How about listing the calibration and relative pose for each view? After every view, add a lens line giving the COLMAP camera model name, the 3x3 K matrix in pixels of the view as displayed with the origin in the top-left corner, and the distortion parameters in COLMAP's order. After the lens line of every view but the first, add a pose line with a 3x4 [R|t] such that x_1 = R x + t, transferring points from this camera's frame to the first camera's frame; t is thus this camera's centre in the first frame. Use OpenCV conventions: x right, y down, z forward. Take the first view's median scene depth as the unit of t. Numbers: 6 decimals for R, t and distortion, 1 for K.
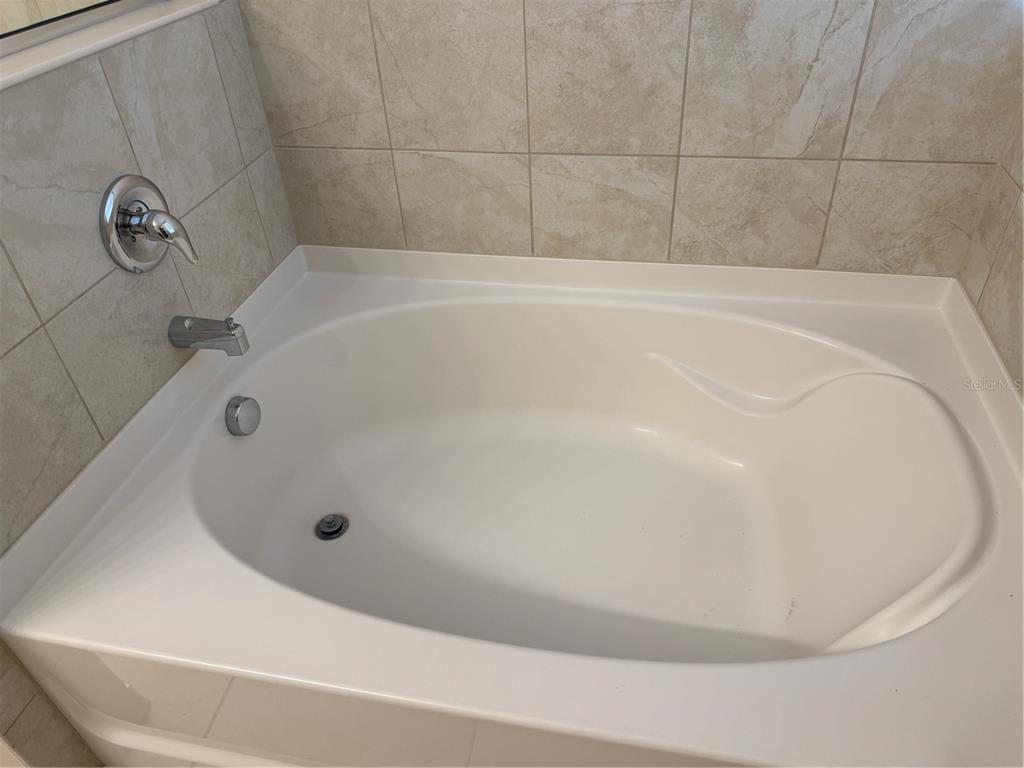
lens RADIAL K [[741.0, 0, 512.0], [0, 741.0, 384.0], [0, 0, 1]] dist [-0.002173, -0.001090]
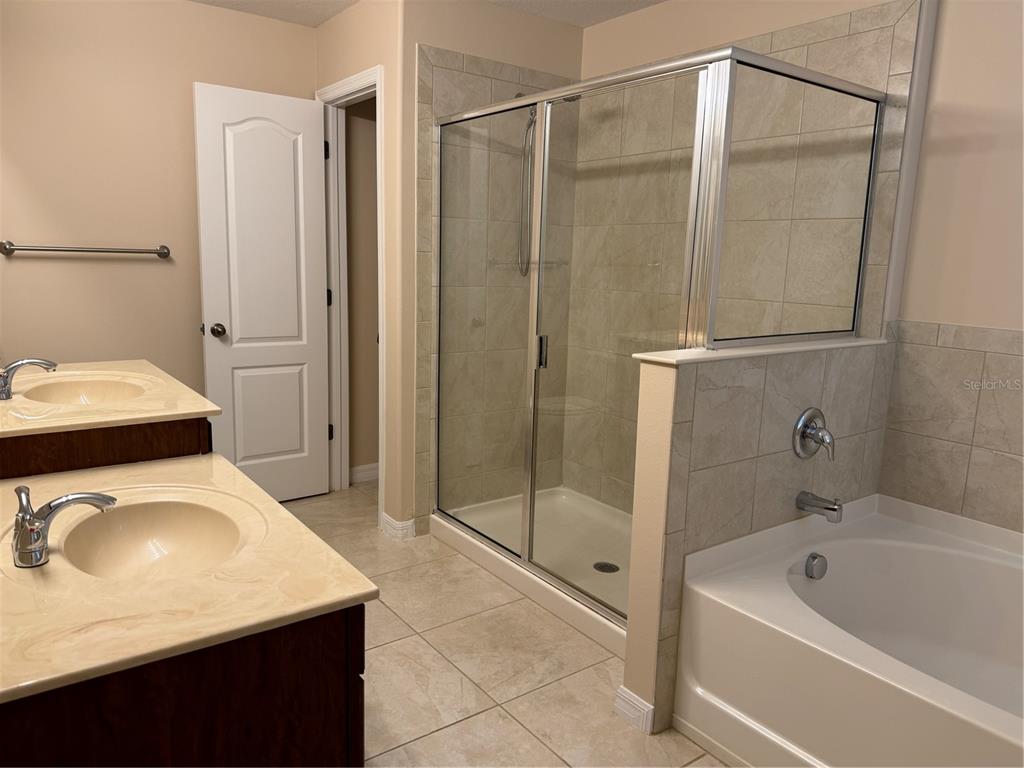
lens RADIAL K [[719.7, 0, 512.0], [0, 719.7, 384.0], [0, 0, 1]] dist [-0.004189, -0.001628]
pose [[0.747792, 0.197141, -0.633990, 0.039998], [-0.460895, 0.841468, -0.281970, 0.433339], [0.477894, 0.503058, 0.720104, -0.575843]]
